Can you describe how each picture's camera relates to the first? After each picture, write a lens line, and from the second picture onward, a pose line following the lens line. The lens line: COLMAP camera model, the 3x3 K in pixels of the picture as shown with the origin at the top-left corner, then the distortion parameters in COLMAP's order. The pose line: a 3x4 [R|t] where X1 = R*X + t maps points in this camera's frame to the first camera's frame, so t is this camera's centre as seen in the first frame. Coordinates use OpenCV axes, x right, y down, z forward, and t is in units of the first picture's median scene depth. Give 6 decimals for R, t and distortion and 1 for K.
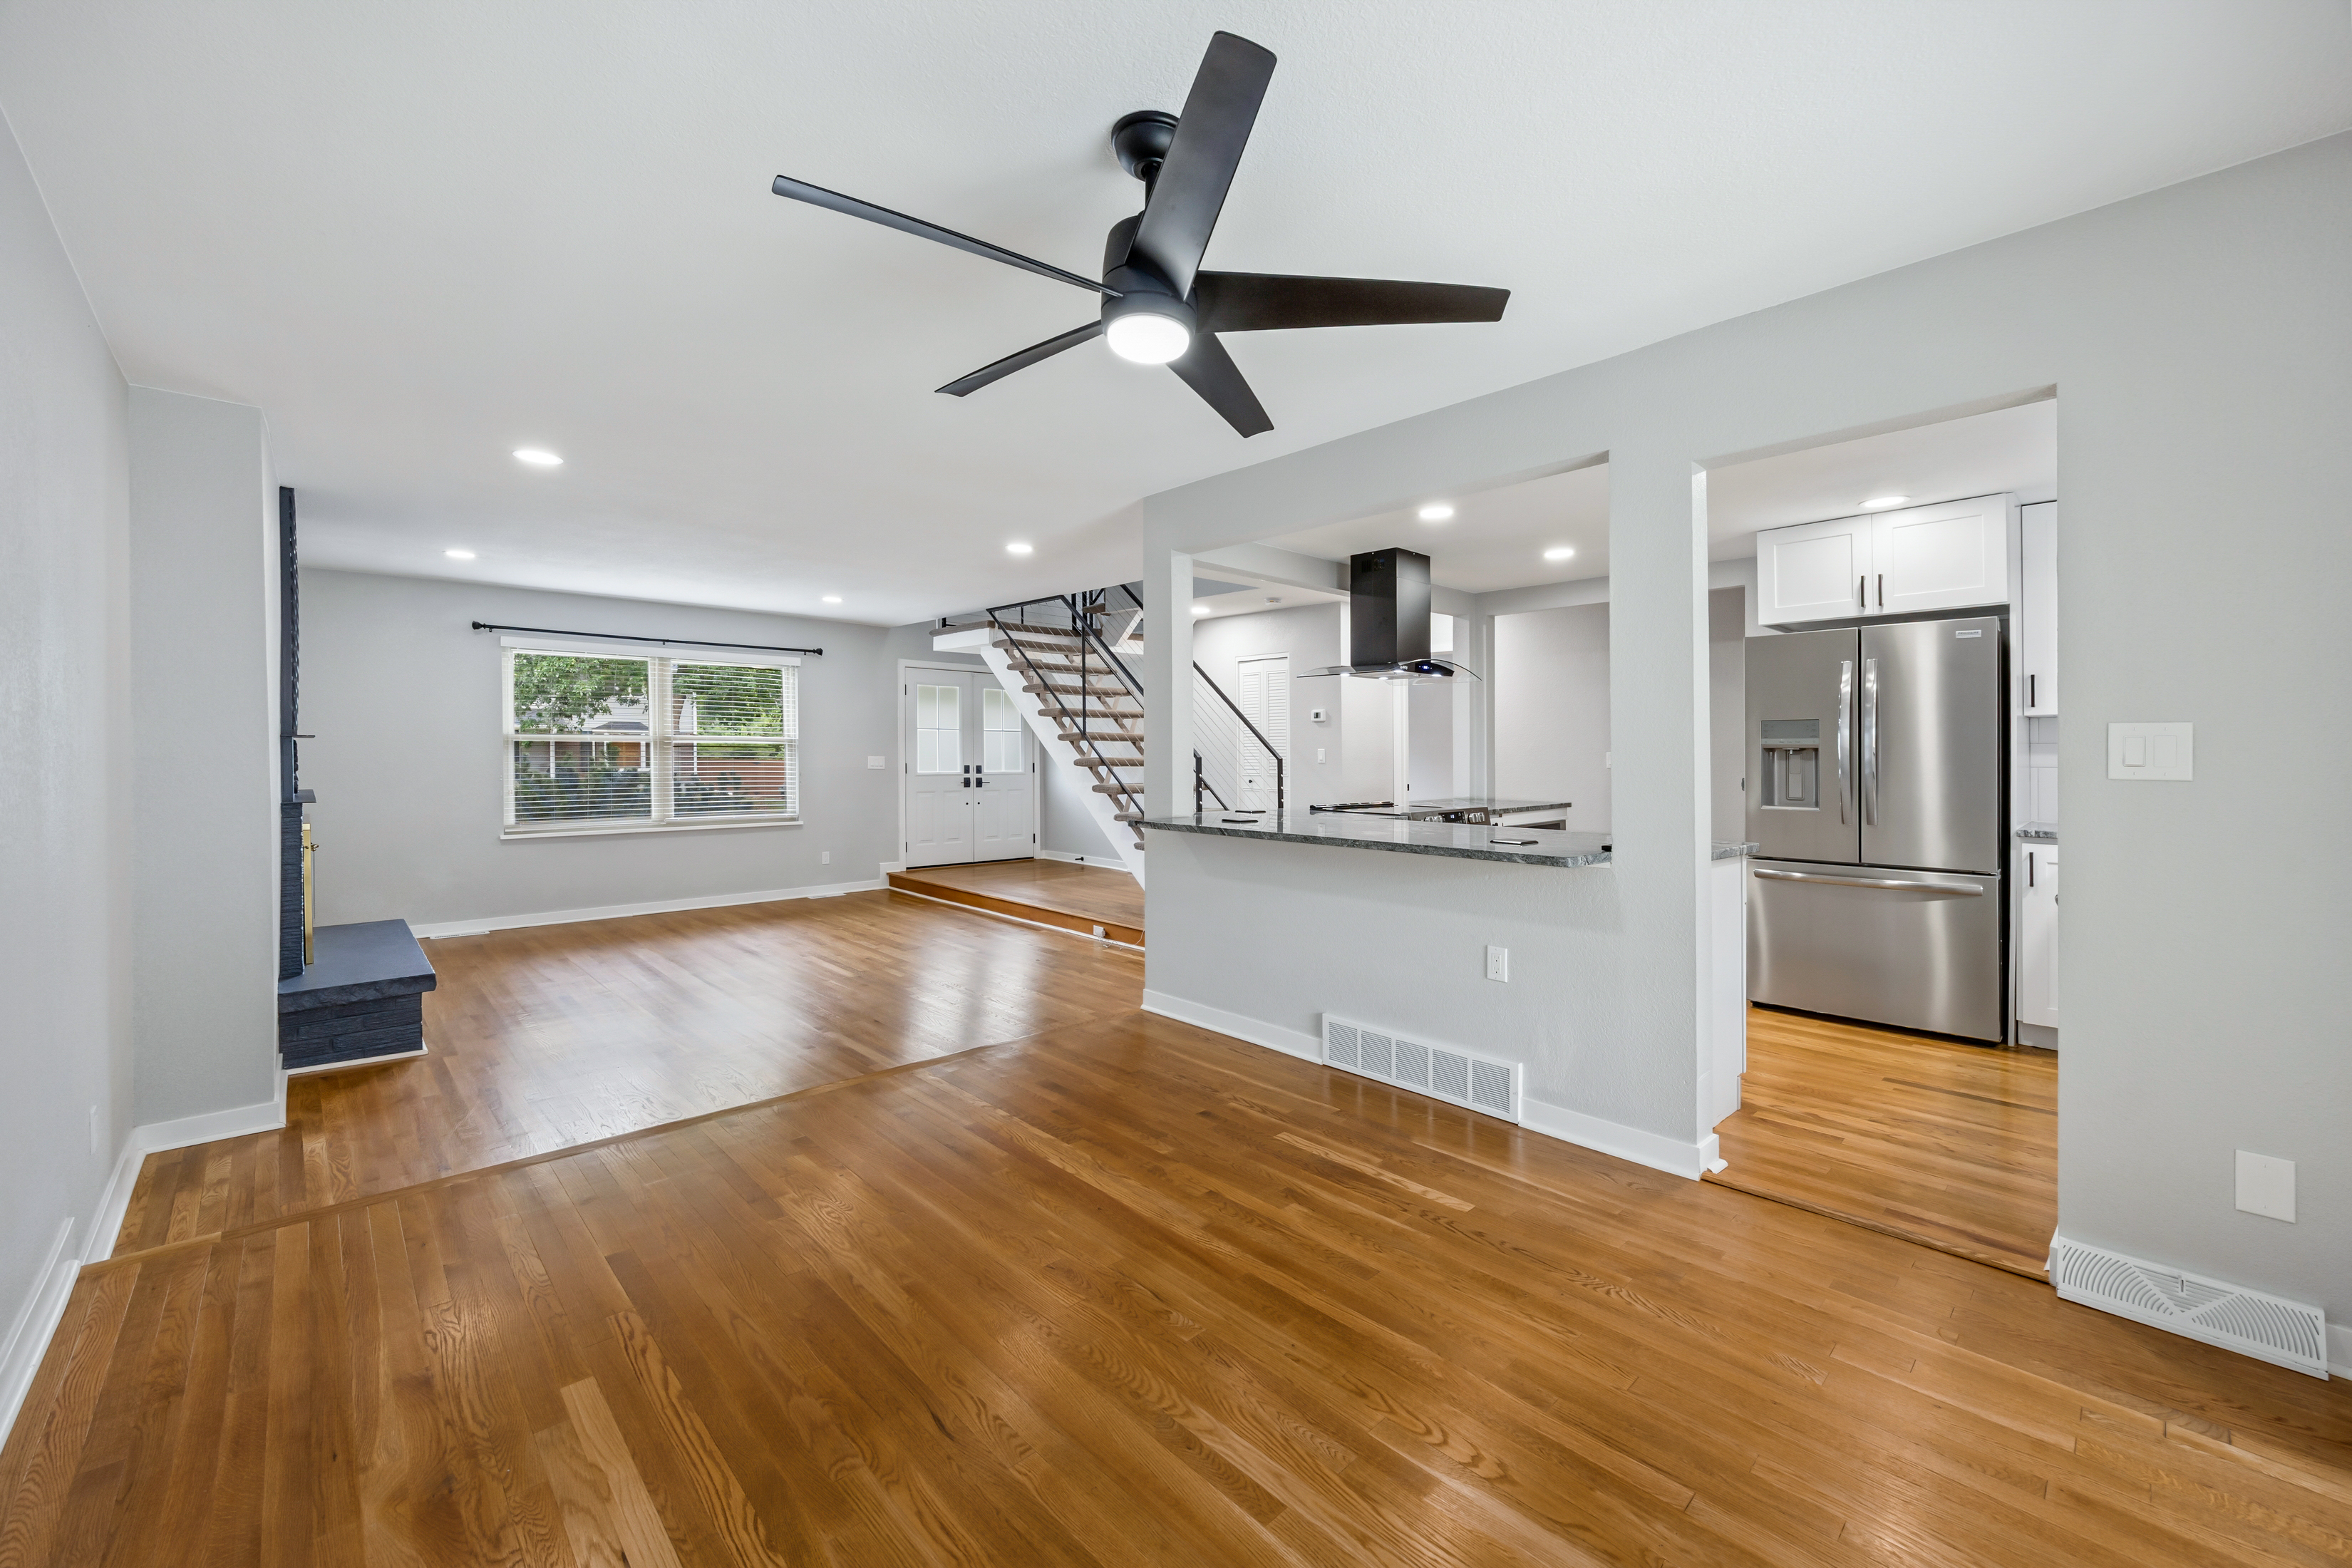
lens RADIAL K [[937.3, 0, 1176.0], [0, 937.3, 753.3], [0, 0, 1]] dist [0.002977, -0.000497]
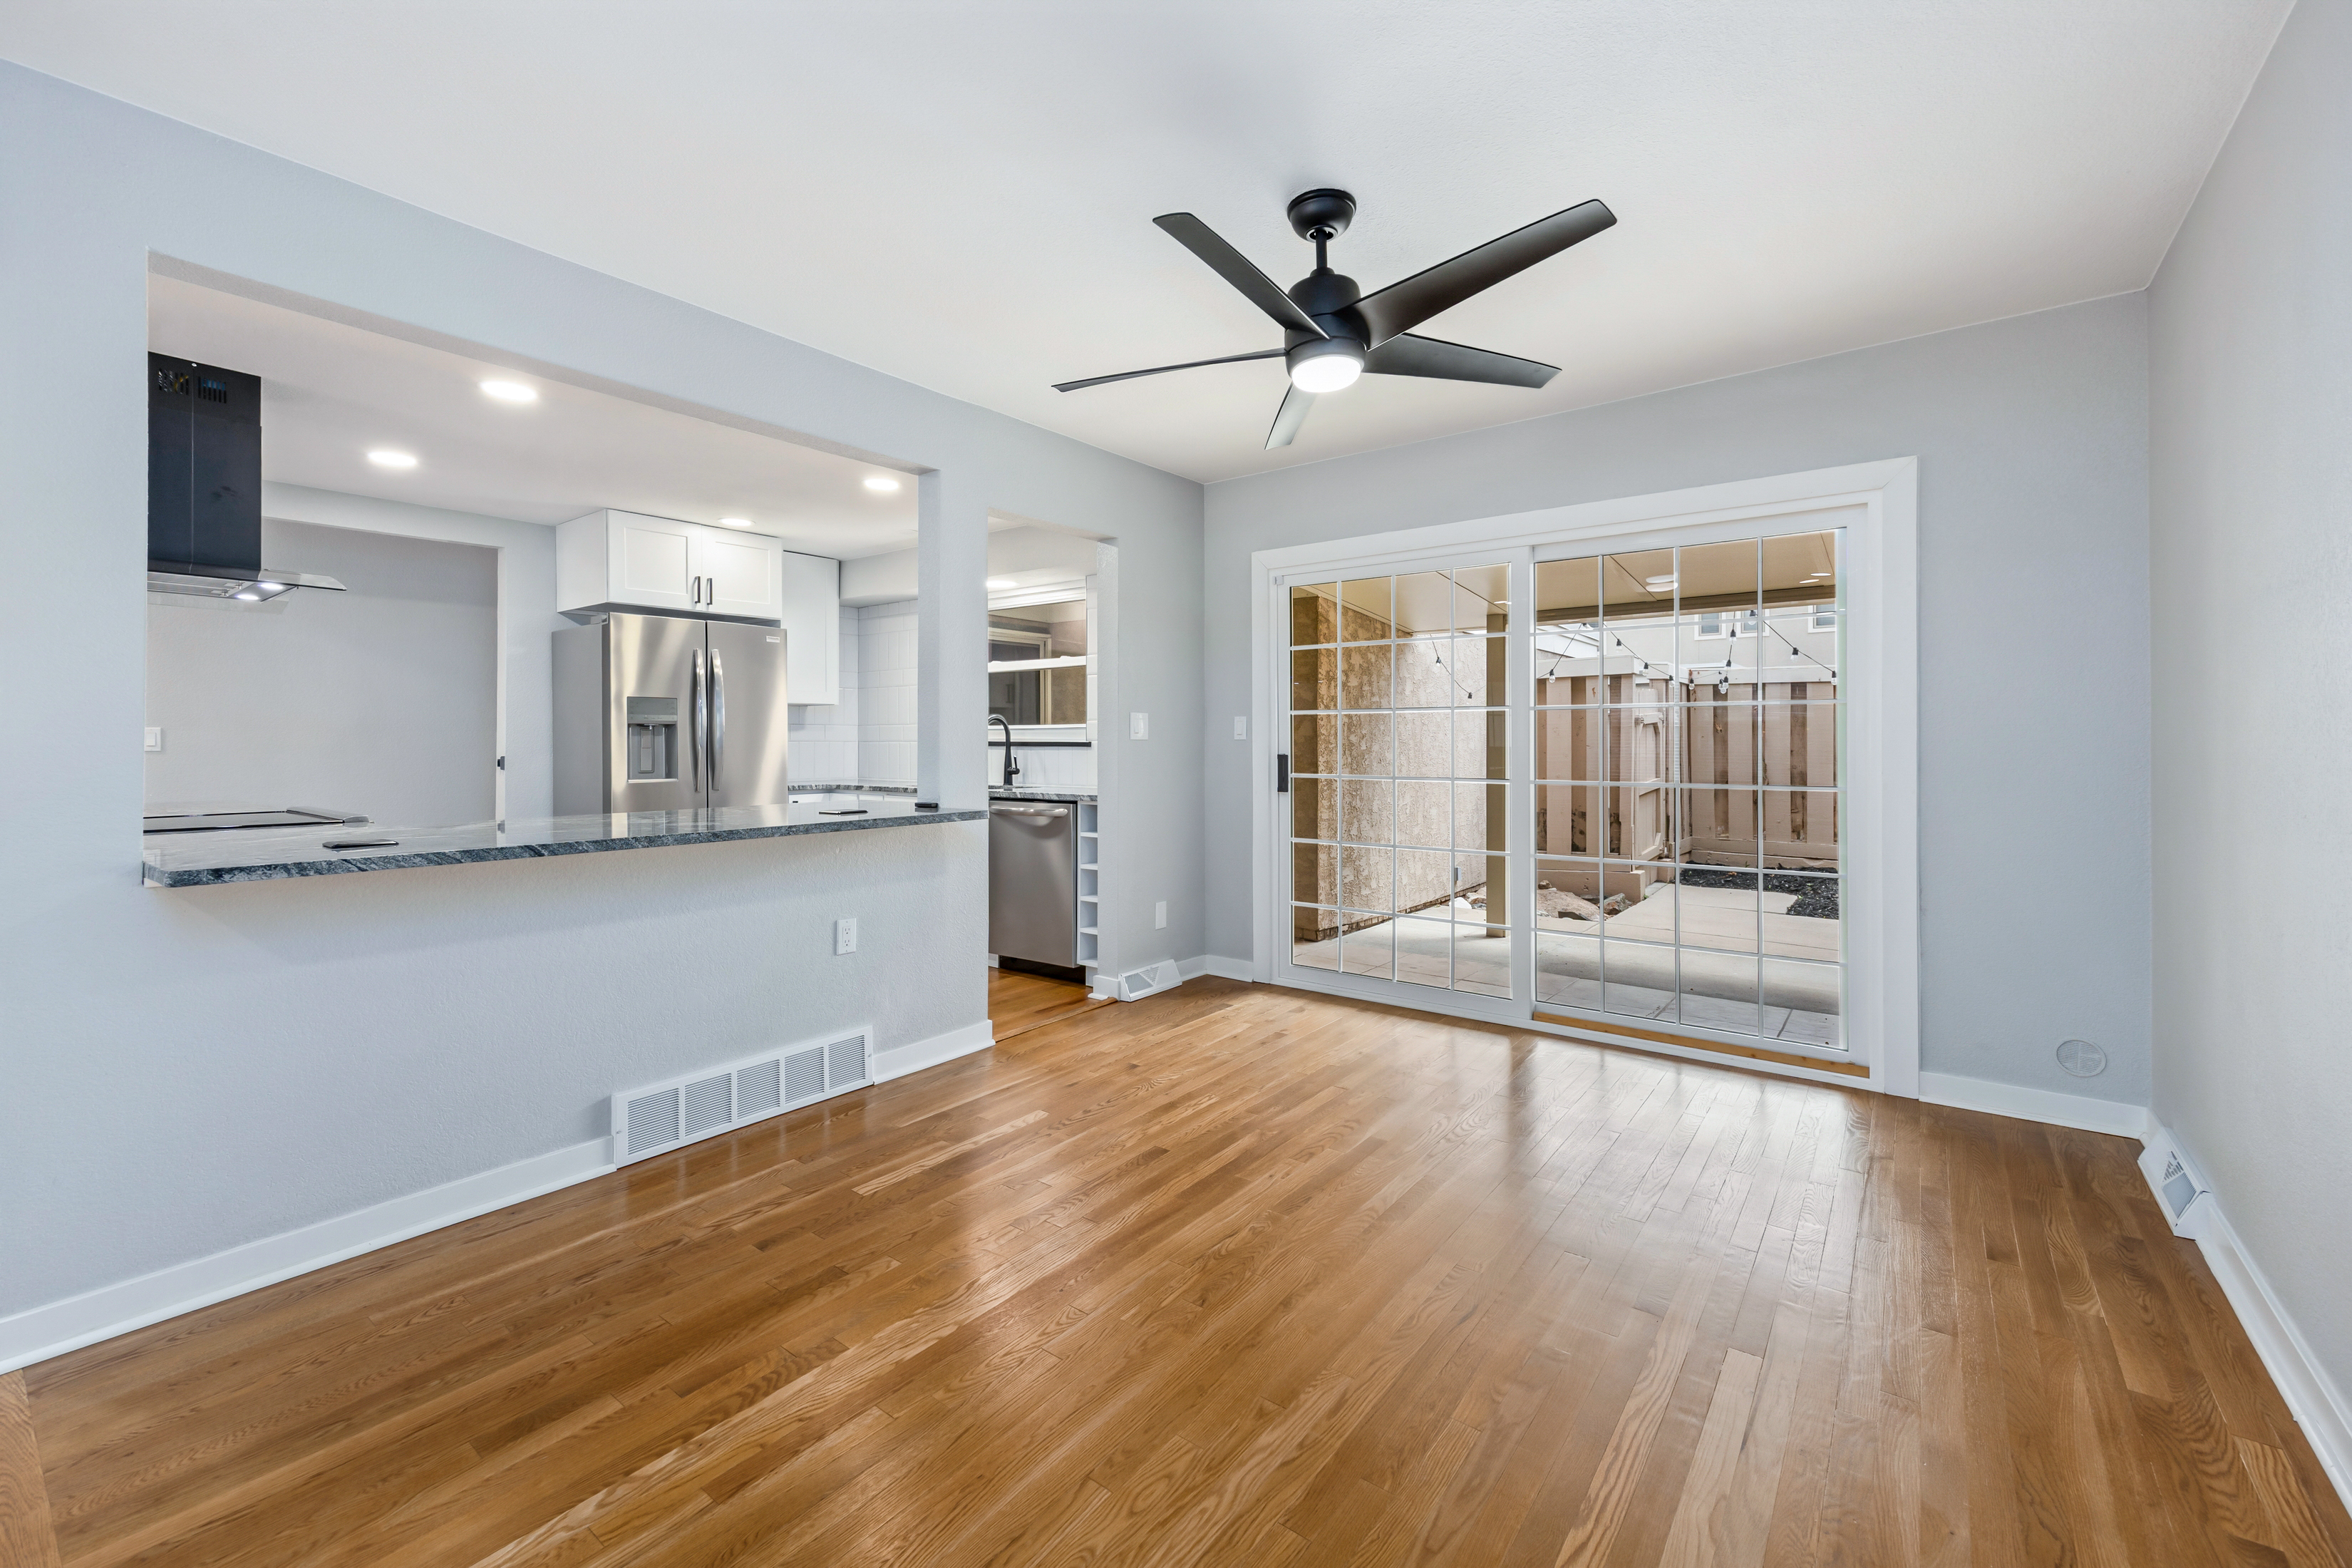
lens RADIAL K [[937.3, 0, 1192.7], [0, 937.3, 711.1], [0, 0, 1]] dist [0.002977, -0.000497]
pose [[-0.156894, 0.026465, 0.987261, -0.349041], [0.002740, 0.999649, -0.026362, 0.007194], [-0.987612, -0.001431, -0.156912, 0.397084]]
